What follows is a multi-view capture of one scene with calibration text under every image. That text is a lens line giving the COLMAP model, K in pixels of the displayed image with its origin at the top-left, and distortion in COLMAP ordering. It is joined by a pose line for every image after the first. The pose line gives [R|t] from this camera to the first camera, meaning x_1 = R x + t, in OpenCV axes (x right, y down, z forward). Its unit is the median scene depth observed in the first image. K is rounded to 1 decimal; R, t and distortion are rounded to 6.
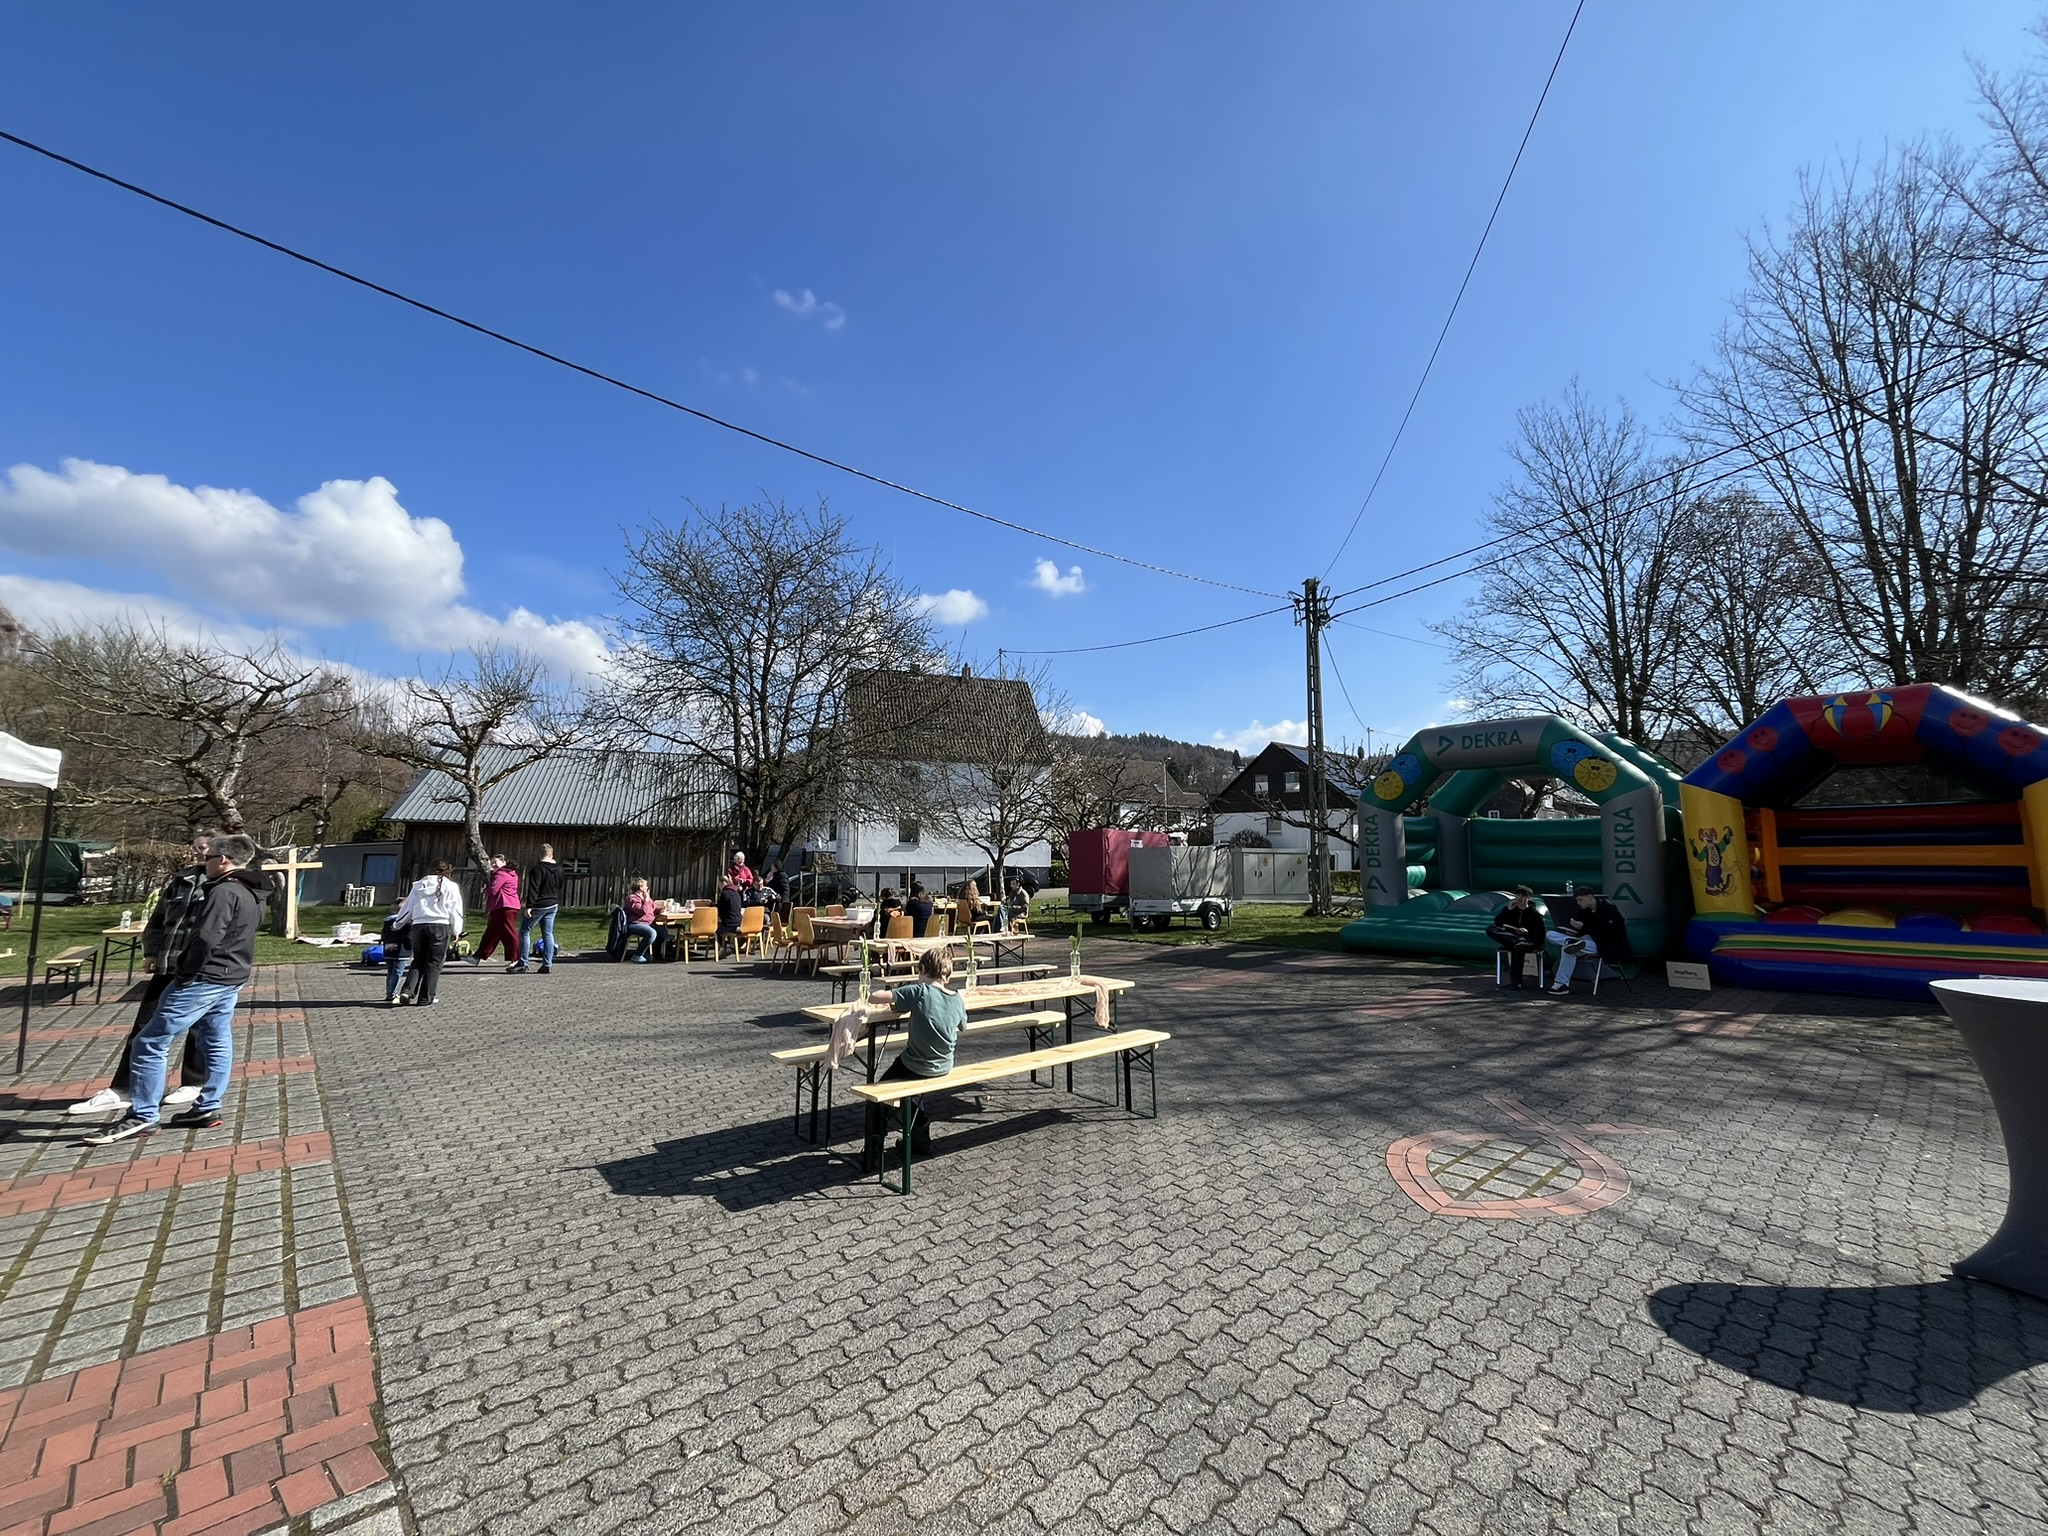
lens RADIAL K [[816.0, 0, 1021.2], [0, 816.0, 758.4], [0, 0, 1]] dist [0.000884, -0.000347]
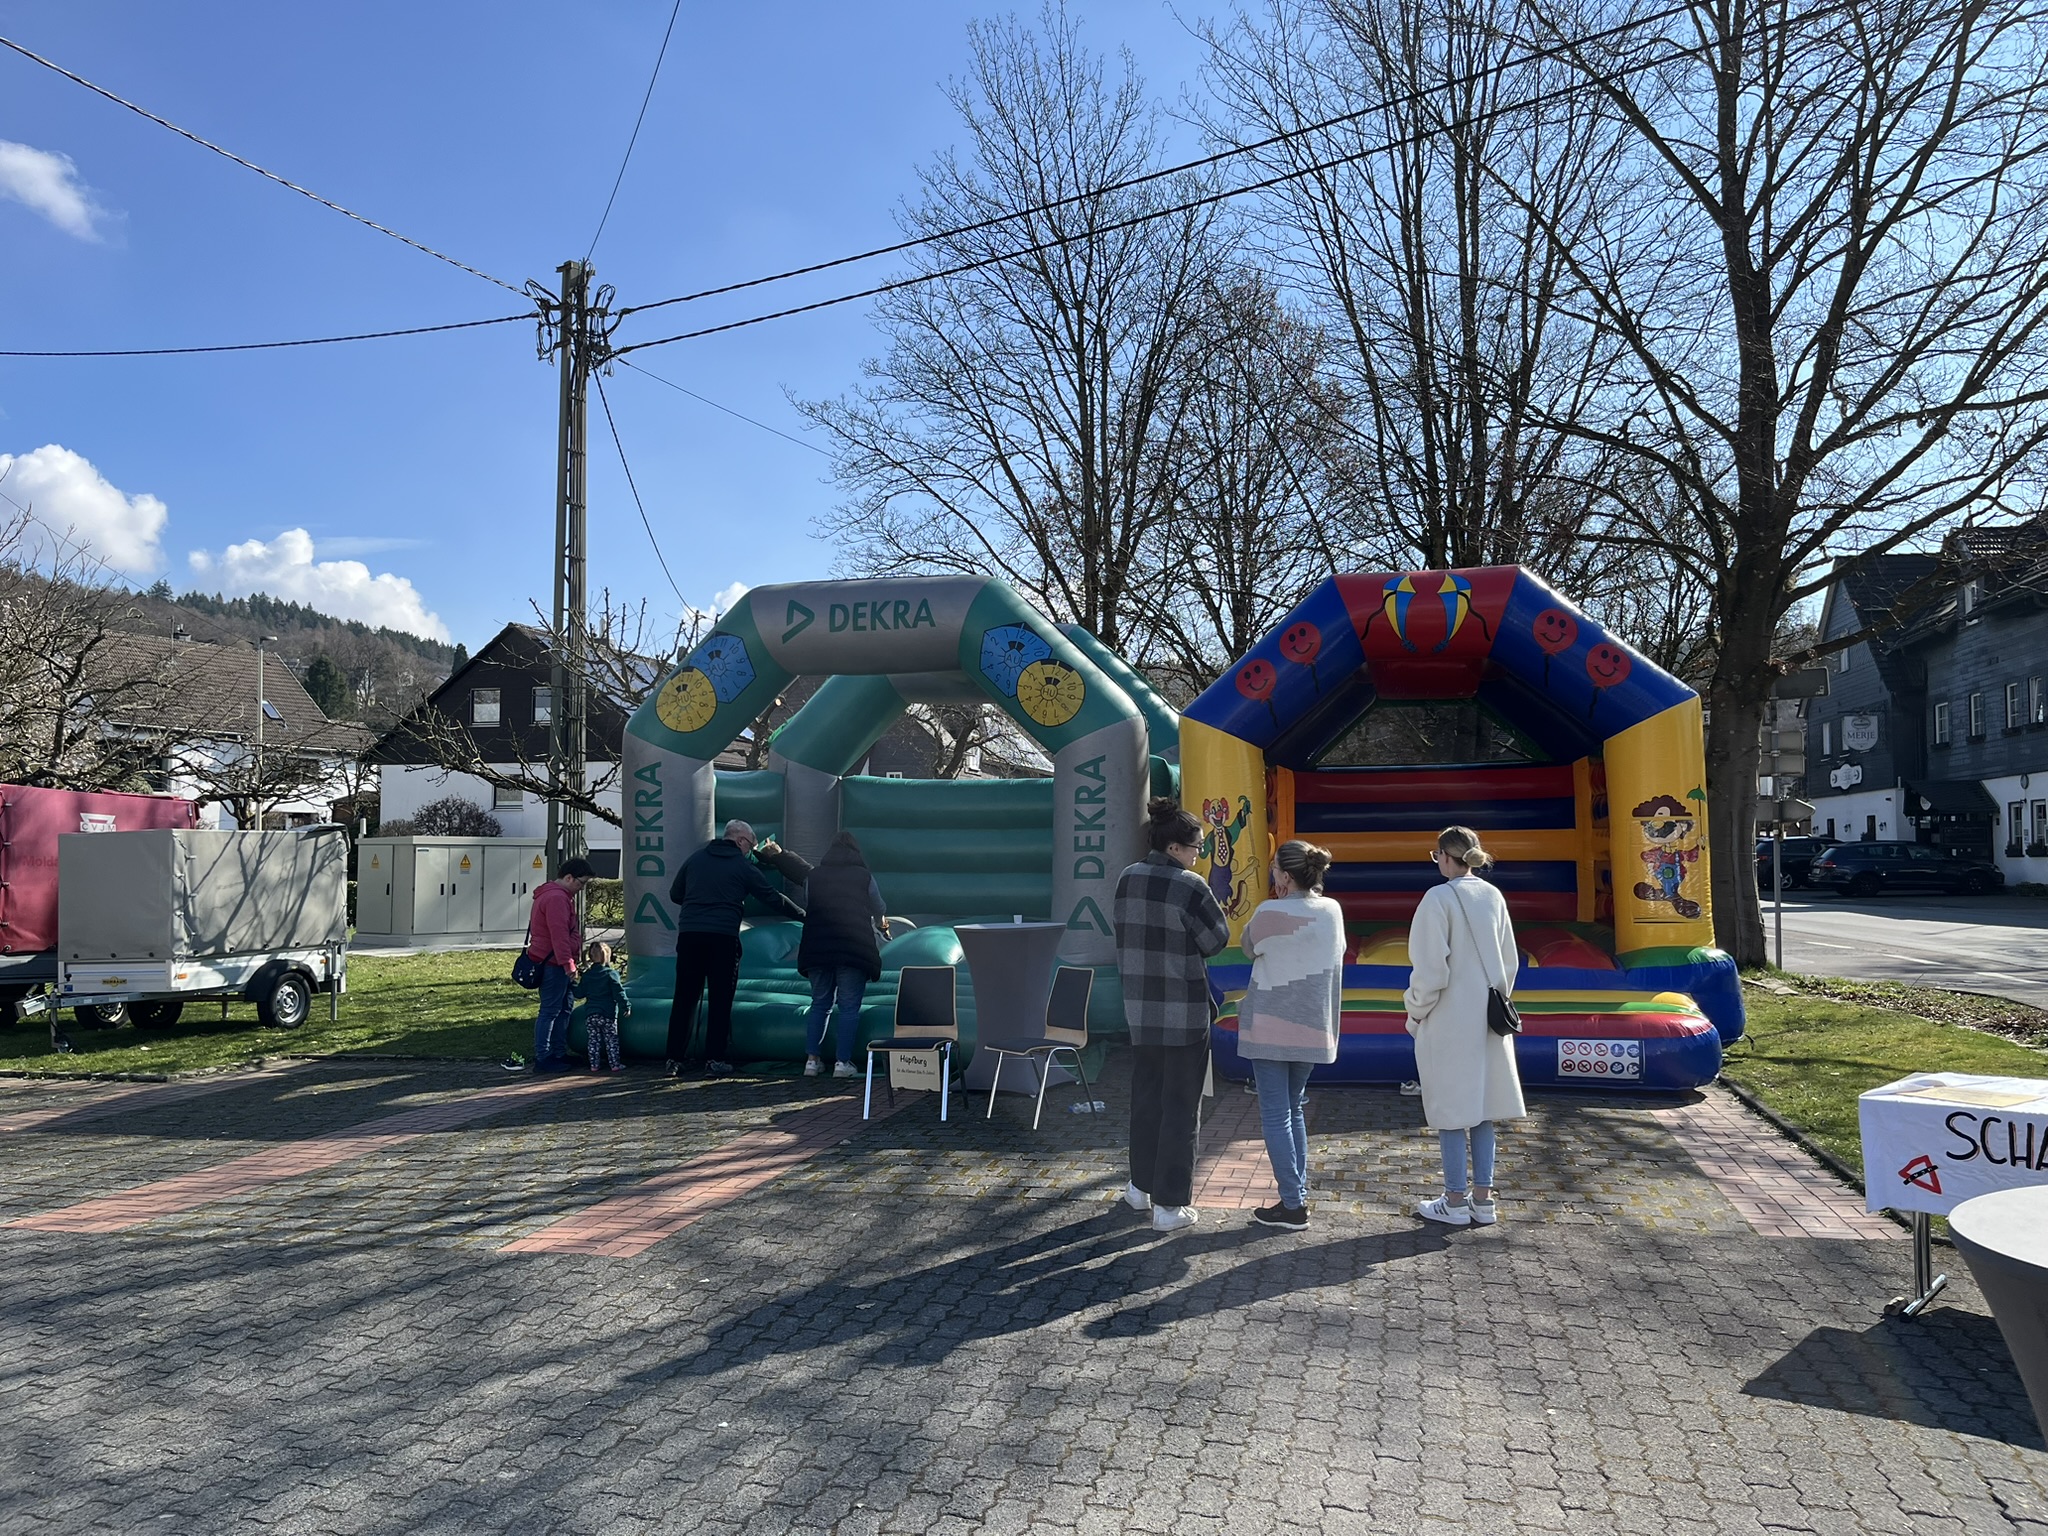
lens RADIAL K [[1553.9, 0, 1024.0], [0, 1553.9, 768.0], [0, 0, 1]] dist [0.062420, -0.088623]
pose [[0.823193, 0.026614, 0.567138, 0.154232], [-0.063188, 0.996990, 0.044930, 0.027865], [-0.564235, -0.072823, 0.822397, 0.229936]]
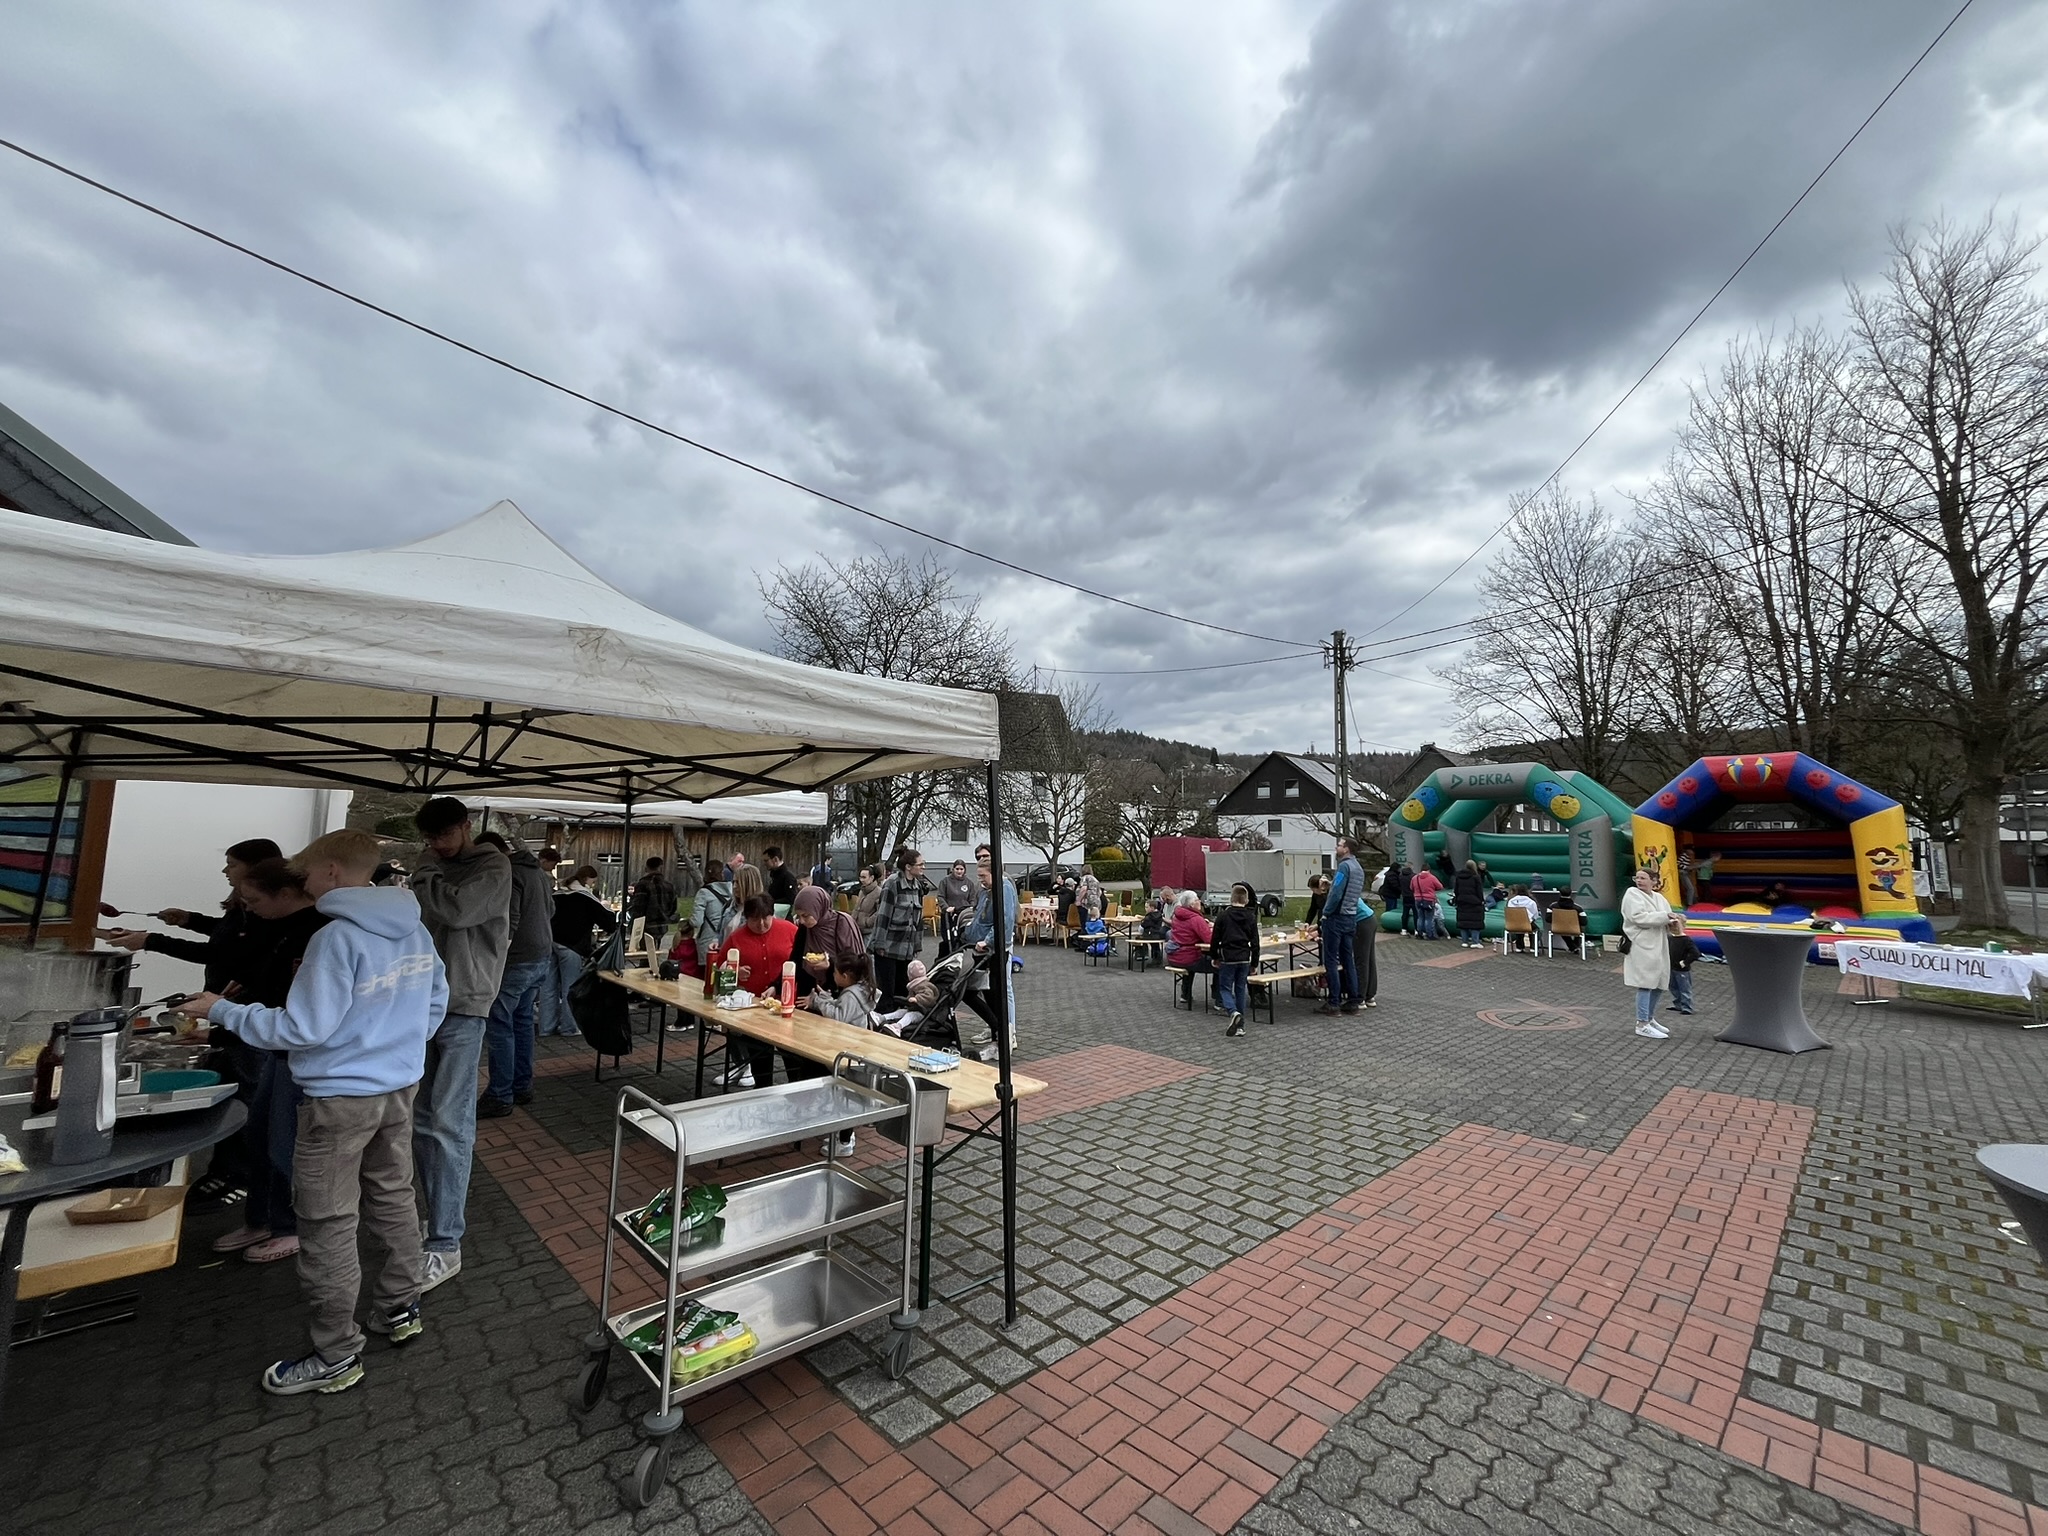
lens RADIAL K [[824.3, 0, 1019.4], [0, 824.3, 764.3], [0, 0, 1]] dist [-0.001560, 0.000046]
pose [[0.999460, 0.012427, 0.030404, -0.361238], [-0.012888, 0.999804, 0.015016, -0.079433], [-0.030211, -0.015399, 0.999425, -0.497505]]
